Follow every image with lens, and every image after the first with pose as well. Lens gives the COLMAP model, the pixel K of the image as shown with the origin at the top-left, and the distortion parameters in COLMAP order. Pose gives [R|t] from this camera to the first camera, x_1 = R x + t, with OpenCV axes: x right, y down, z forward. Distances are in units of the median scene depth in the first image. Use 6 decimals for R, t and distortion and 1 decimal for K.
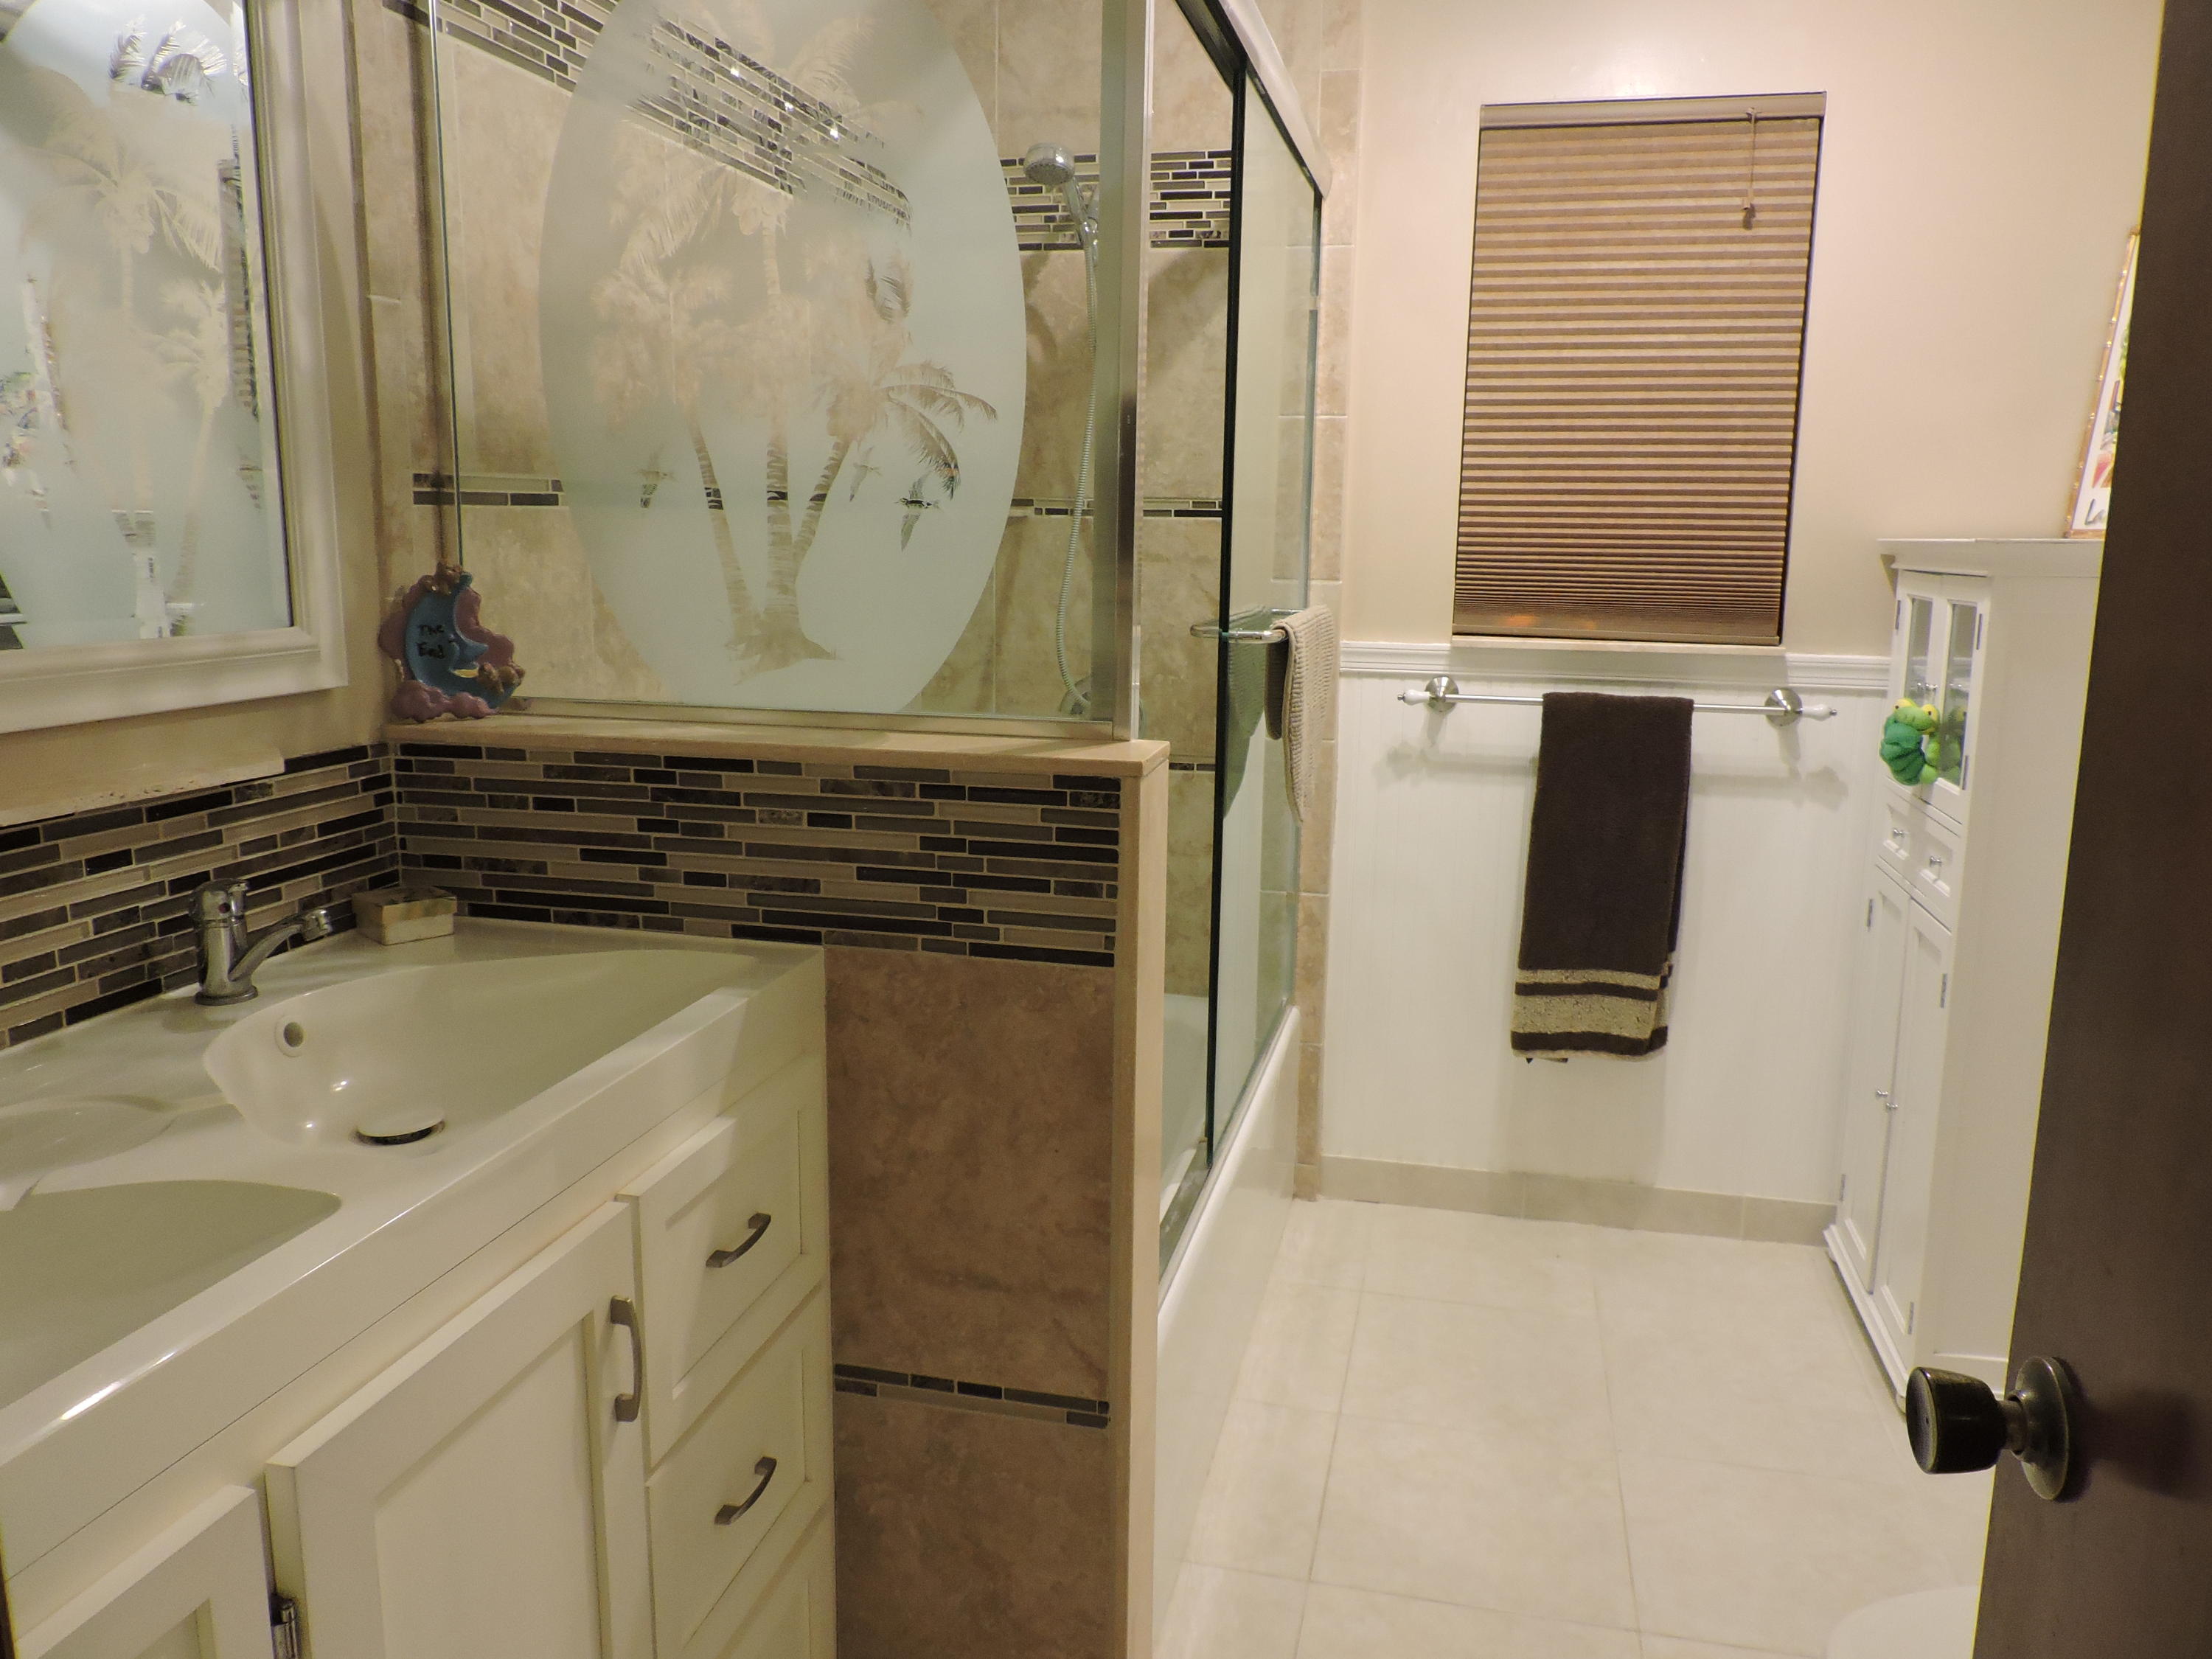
lens RADIAL K [[1556.0, 0, 1112.4], [0, 1556.0, 807.3], [0, 0, 1]] dist [-0.029726, 0.006107]
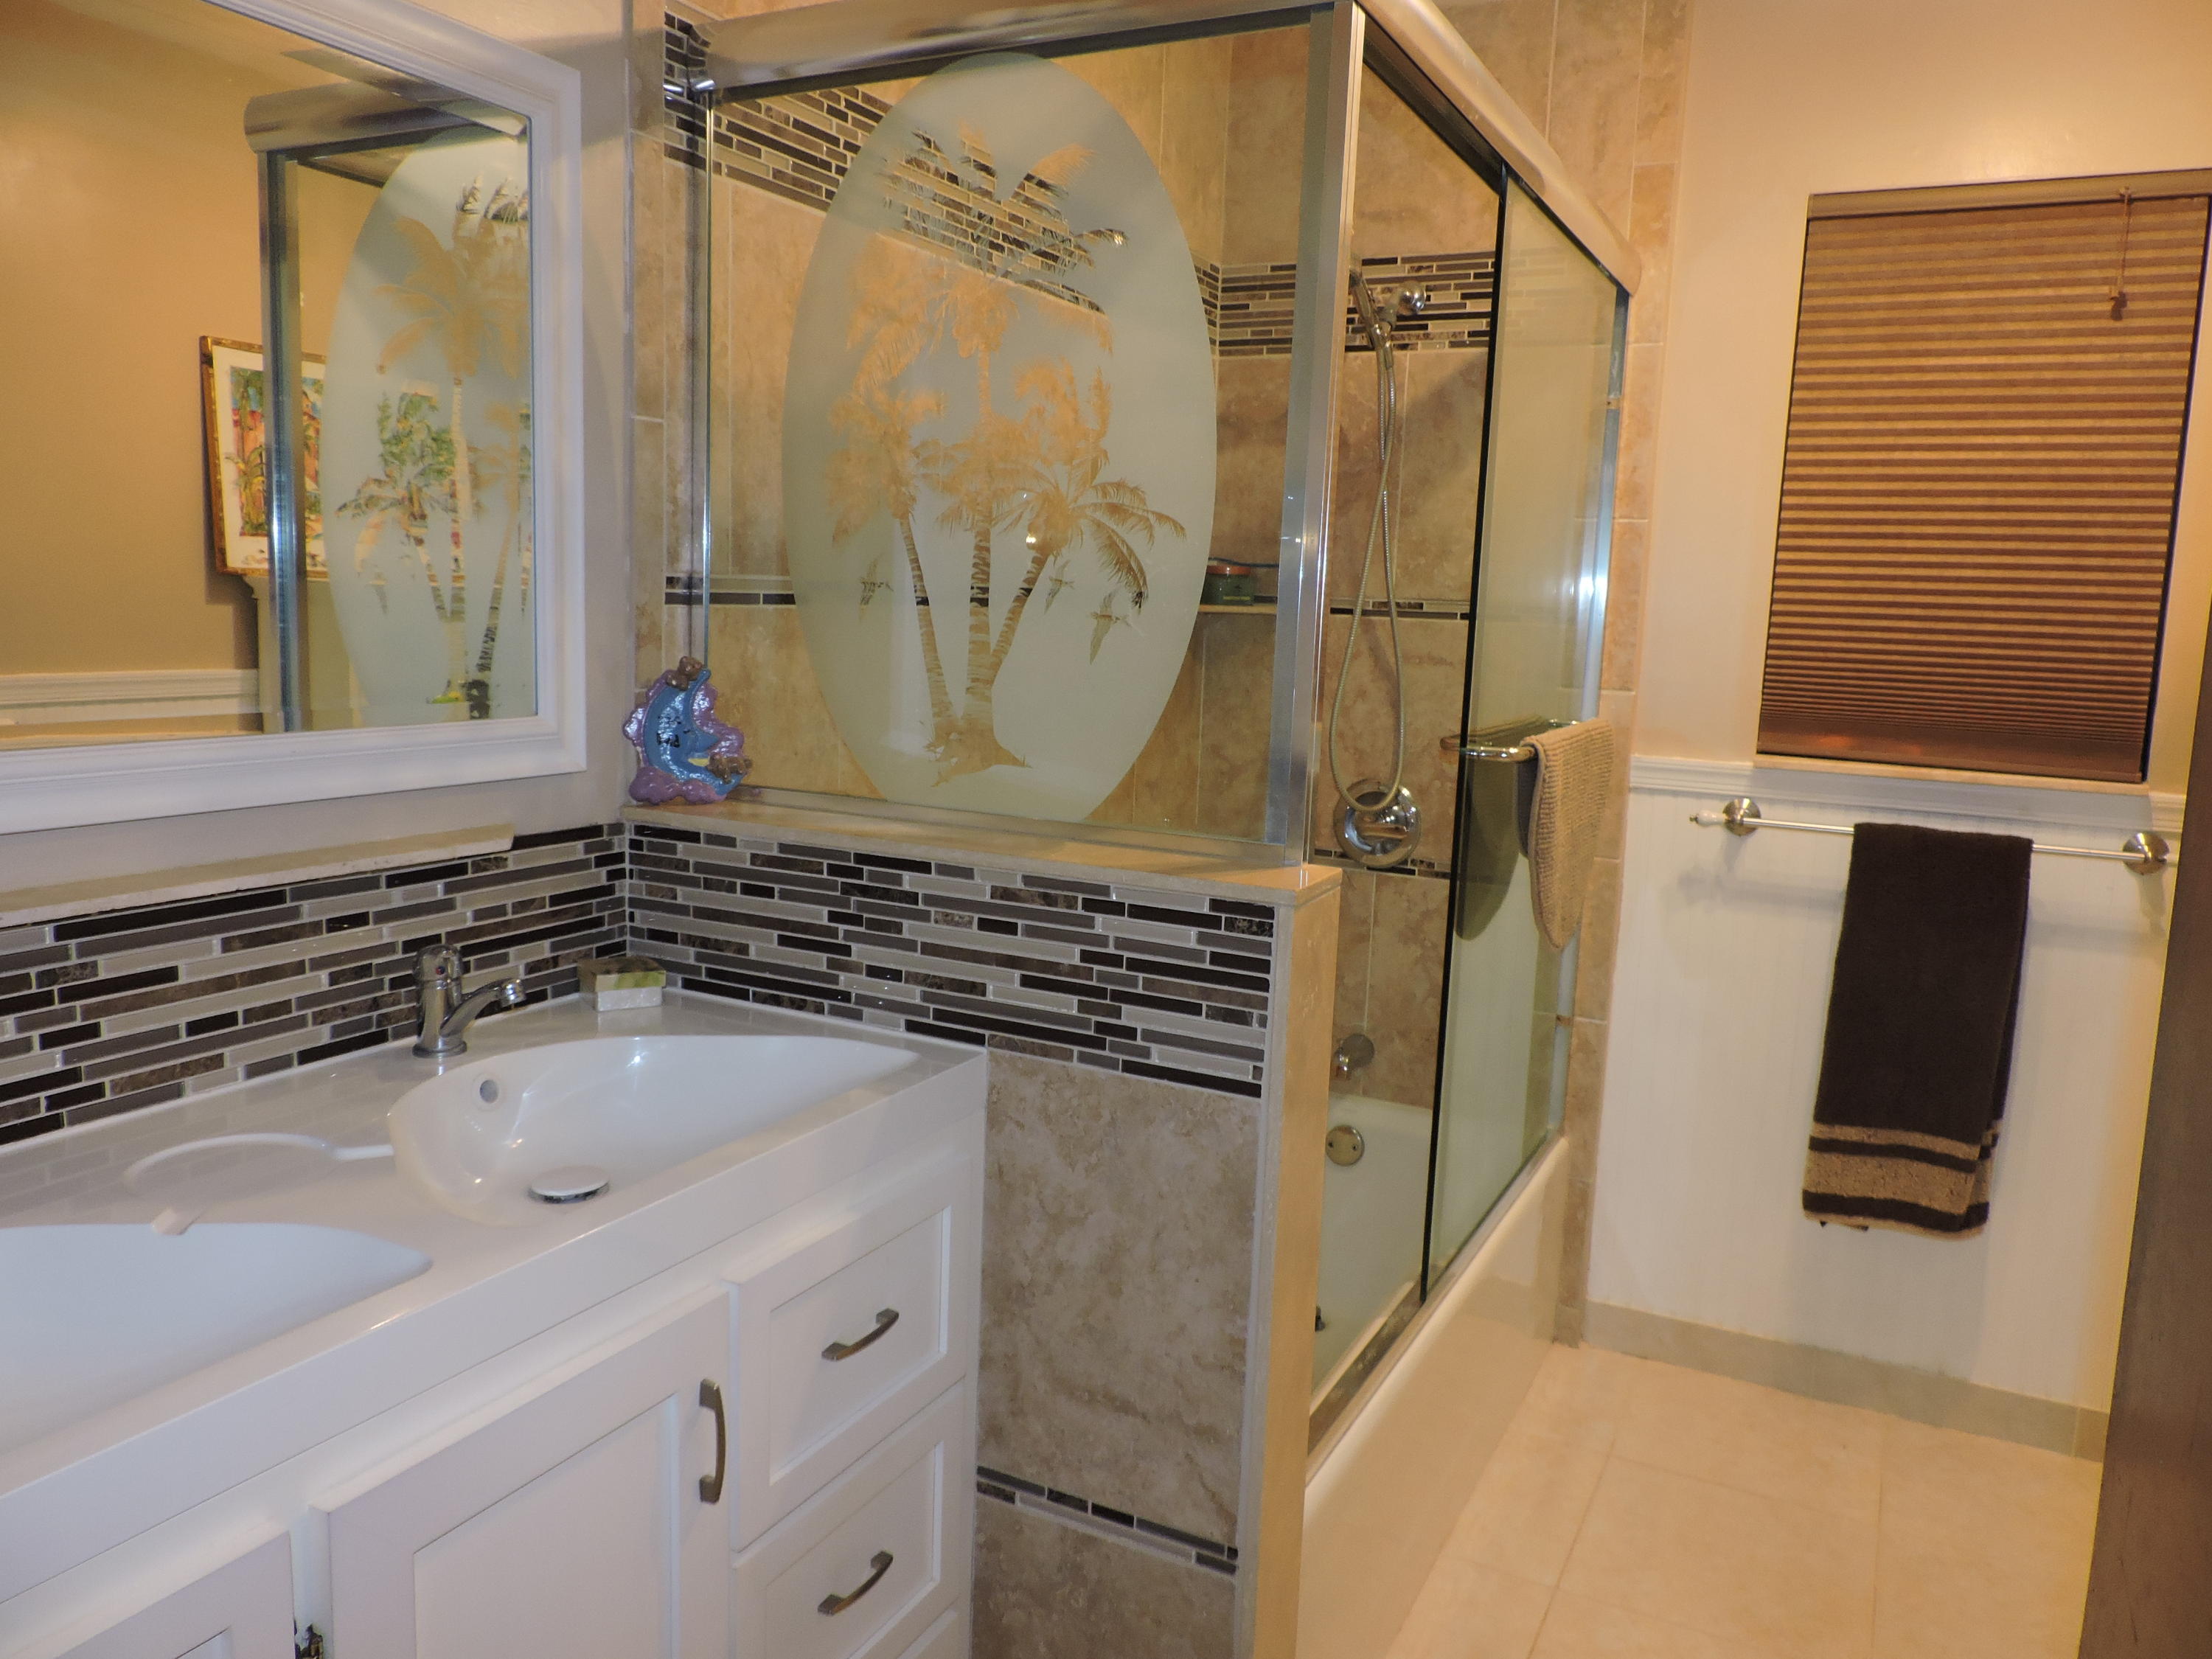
lens RADIAL K [[1556.0, 0, 1112.4], [0, 1556.0, 807.3], [0, 0, 1]] dist [-0.029726, 0.006107]
pose [[0.971084, 0.053436, -0.232682, 0.105225], [-0.064735, 0.997052, -0.041191, -0.027154], [0.229795, 0.055062, 0.971680, 0.019871]]
